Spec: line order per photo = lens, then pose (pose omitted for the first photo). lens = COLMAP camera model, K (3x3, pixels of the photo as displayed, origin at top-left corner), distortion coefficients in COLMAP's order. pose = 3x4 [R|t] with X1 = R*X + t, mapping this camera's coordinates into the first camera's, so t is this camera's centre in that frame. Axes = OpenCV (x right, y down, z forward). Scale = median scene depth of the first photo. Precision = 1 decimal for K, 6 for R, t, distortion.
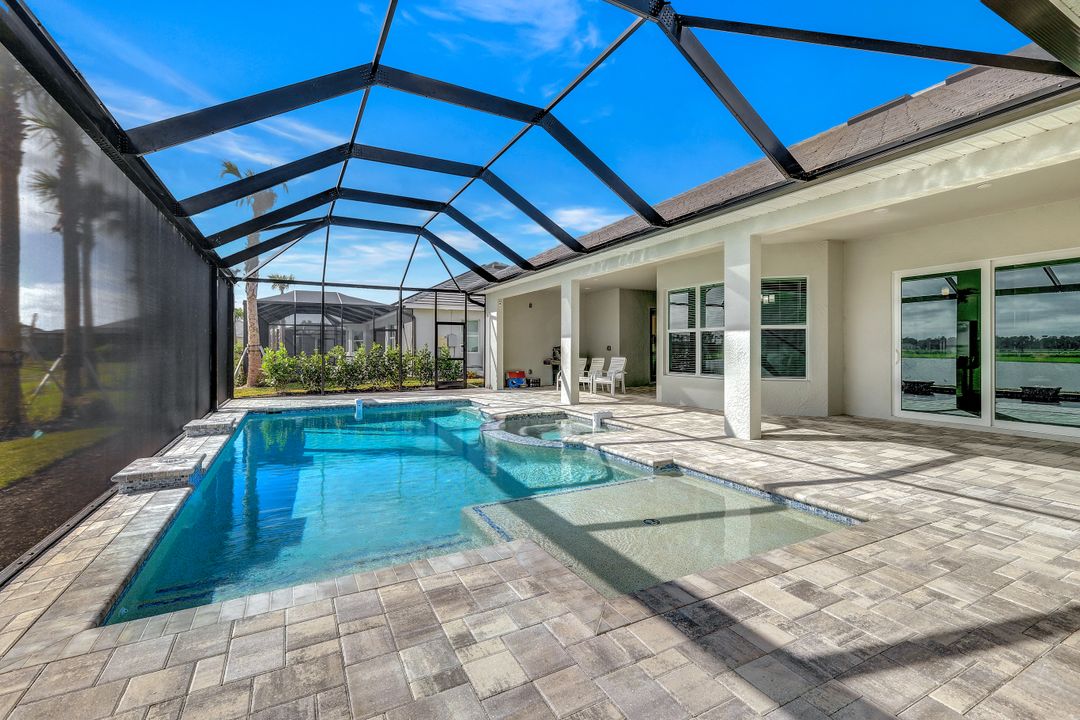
lens RADIAL K [[477.6, 0, 539.3], [0, 477.6, 347.7], [0, 0, 1]] dist [-0.001689, -0.000422]
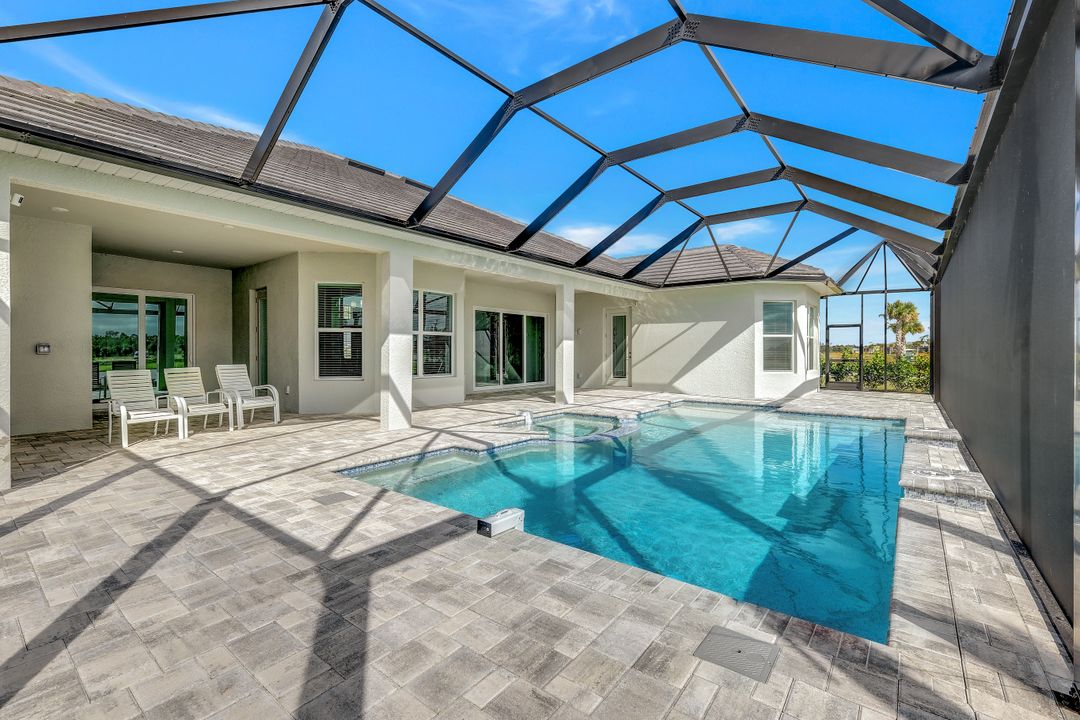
lens RADIAL K [[477.6, 0, 539.3], [0, 477.6, 347.7], [0, 0, 1]] dist [-0.001689, -0.000422]
pose [[-0.415449, -0.004535, 0.909605, -0.689570], [0.000157, 0.999987, 0.005057, -0.008481], [-0.909617, 0.002244, -0.415443, 1.087528]]
